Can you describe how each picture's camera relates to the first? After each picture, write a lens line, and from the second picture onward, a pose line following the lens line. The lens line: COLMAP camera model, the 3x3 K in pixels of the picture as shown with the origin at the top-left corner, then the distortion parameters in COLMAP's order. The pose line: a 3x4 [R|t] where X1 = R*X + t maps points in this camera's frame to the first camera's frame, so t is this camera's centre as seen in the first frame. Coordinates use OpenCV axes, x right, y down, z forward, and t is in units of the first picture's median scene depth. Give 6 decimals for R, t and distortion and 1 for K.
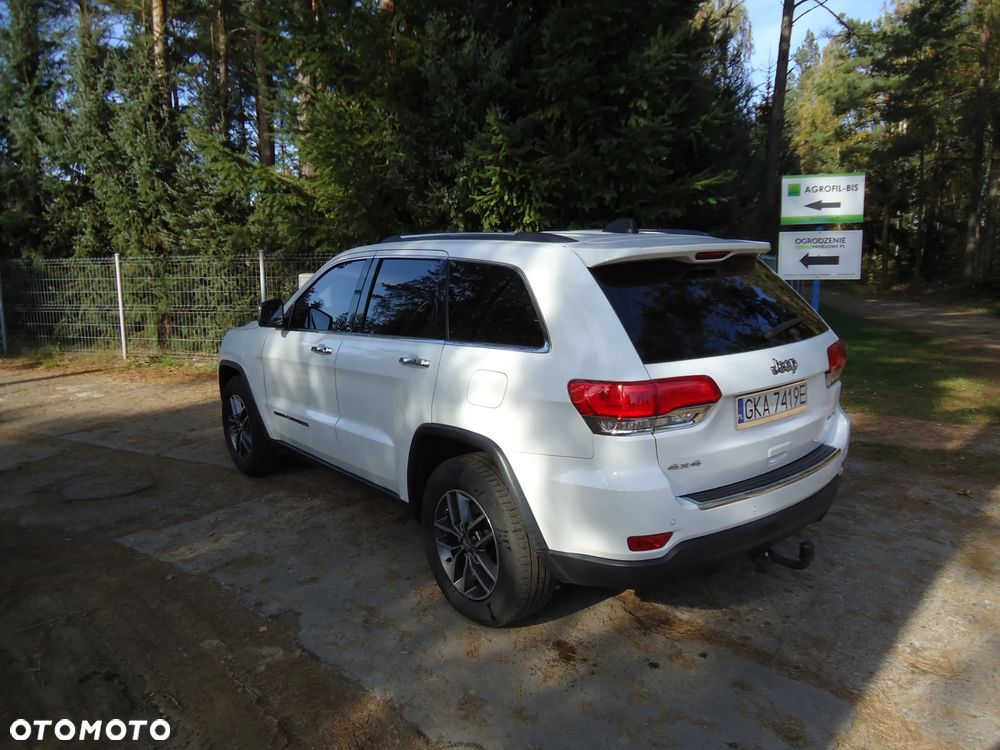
lens RADIAL K [[724.0, 0, 500.0], [0, 724.0, 375.0], [0, 0, 1]] dist [-0.001223, 0.001037]
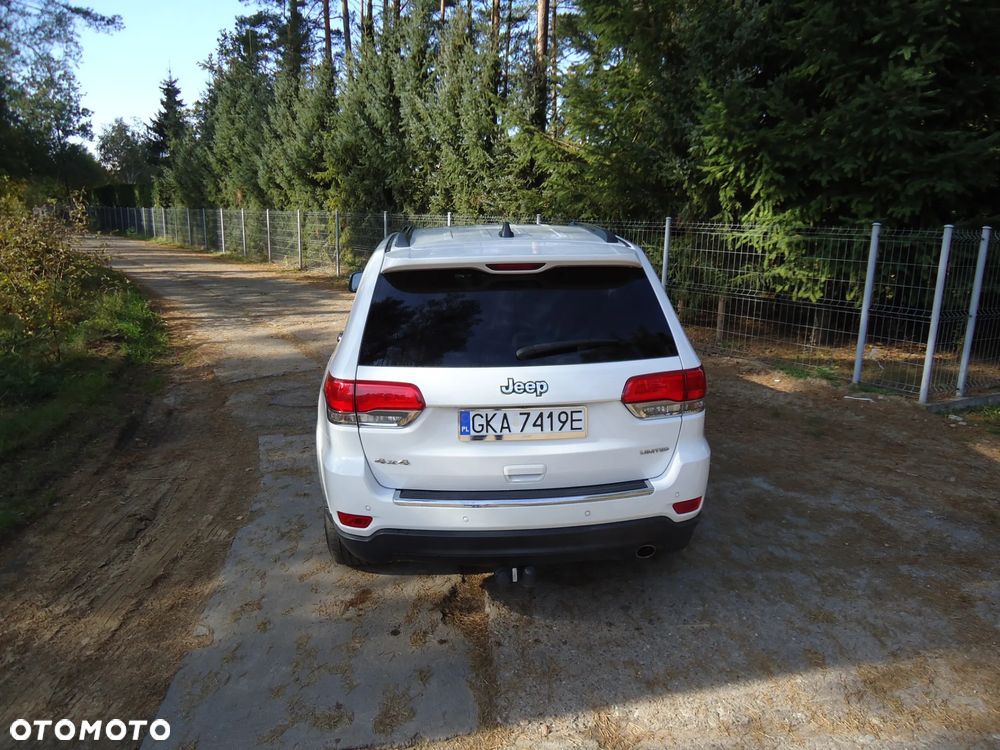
lens RADIAL K [[724.0, 0, 500.0], [0, 724.0, 375.0], [0, 0, 1]] dist [-0.001223, 0.001037]
pose [[0.826641, 0.150919, -0.542114, 0.407540], [-0.114623, 0.988327, 0.100359, -0.056546], [0.550931, -0.020822, 0.834291, 0.074358]]
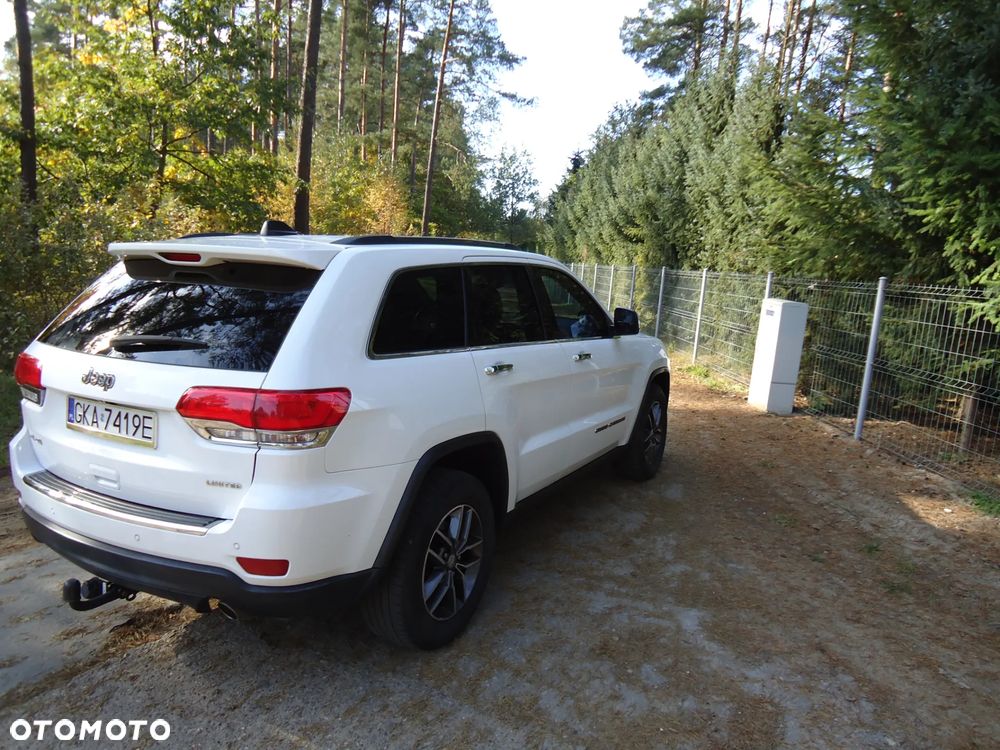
lens RADIAL K [[724.0, 0, 500.0], [0, 724.0, 375.0], [0, 0, 1]] dist [-0.001223, 0.001037]
pose [[0.404983, 0.189059, -0.894564, 0.632539], [-0.221207, 0.969583, 0.104770, -0.100377], [0.887162, 0.155454, 0.434486, 0.479240]]
